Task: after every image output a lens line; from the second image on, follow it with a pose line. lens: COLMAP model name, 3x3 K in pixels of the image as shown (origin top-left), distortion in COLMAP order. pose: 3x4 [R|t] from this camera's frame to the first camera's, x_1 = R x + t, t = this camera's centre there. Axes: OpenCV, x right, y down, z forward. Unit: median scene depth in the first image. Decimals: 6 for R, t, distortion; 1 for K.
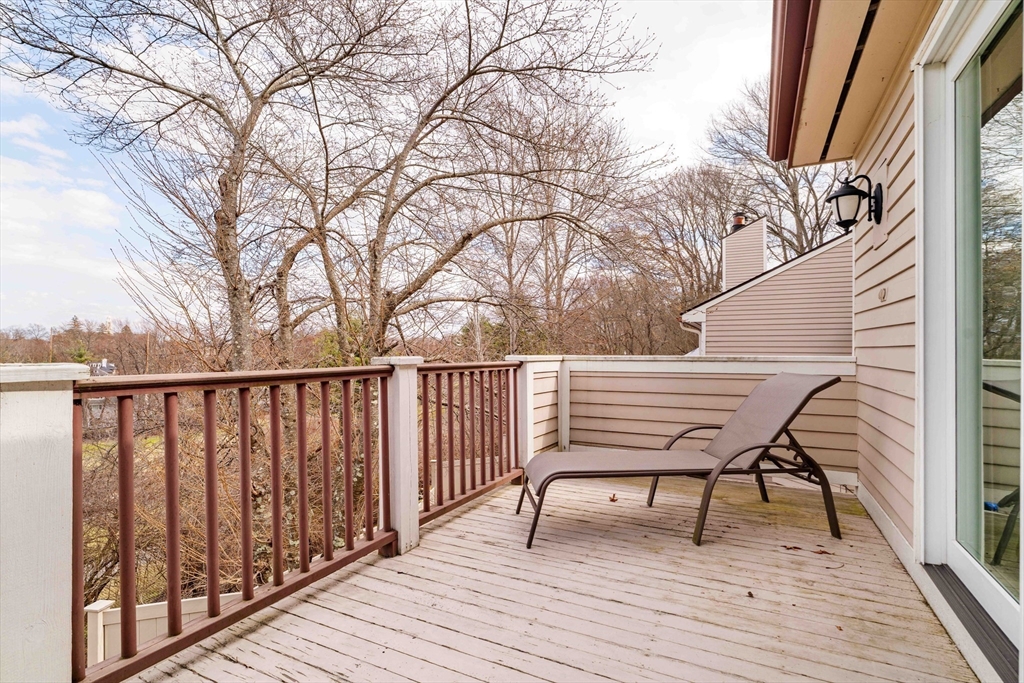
lens RADIAL K [[498.4, 0, 510.1], [0, 498.4, 359.7], [0, 0, 1]] dist [0.000655, 0.000186]
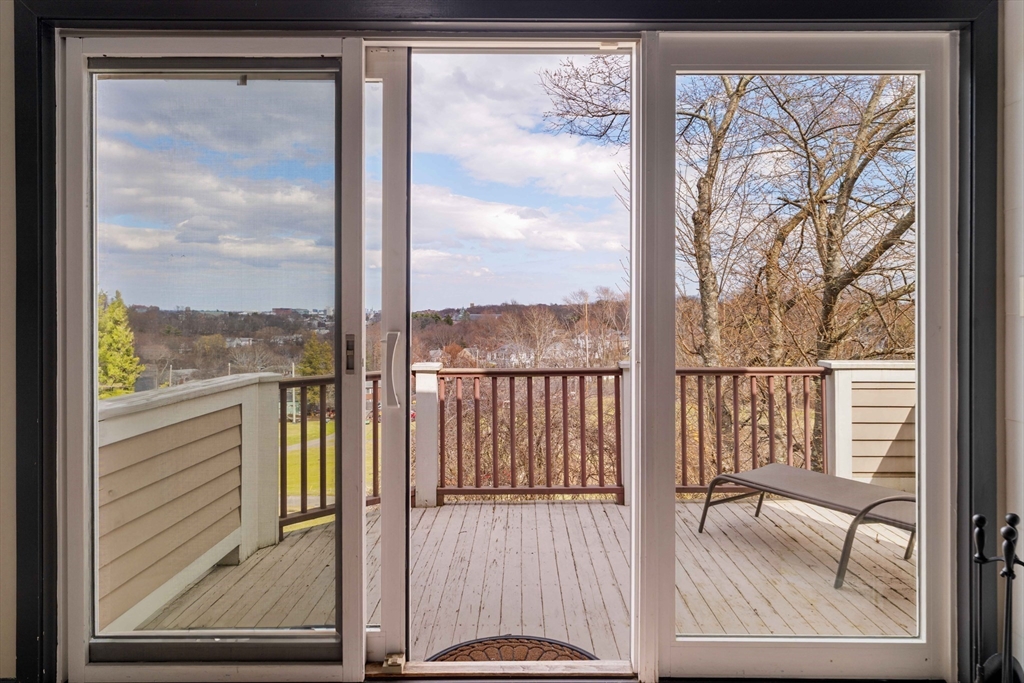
lens RADIAL K [[609.4, 0, 512.0], [0, 609.4, 341.5], [0, 0, 1]] dist [0.144567, -0.000428]
pose [[0.449816, 0.022702, -0.892833, 1.223851], [-0.007356, 0.999737, 0.021714, -0.104509], [0.893091, -0.003200, 0.449865, -0.055469]]
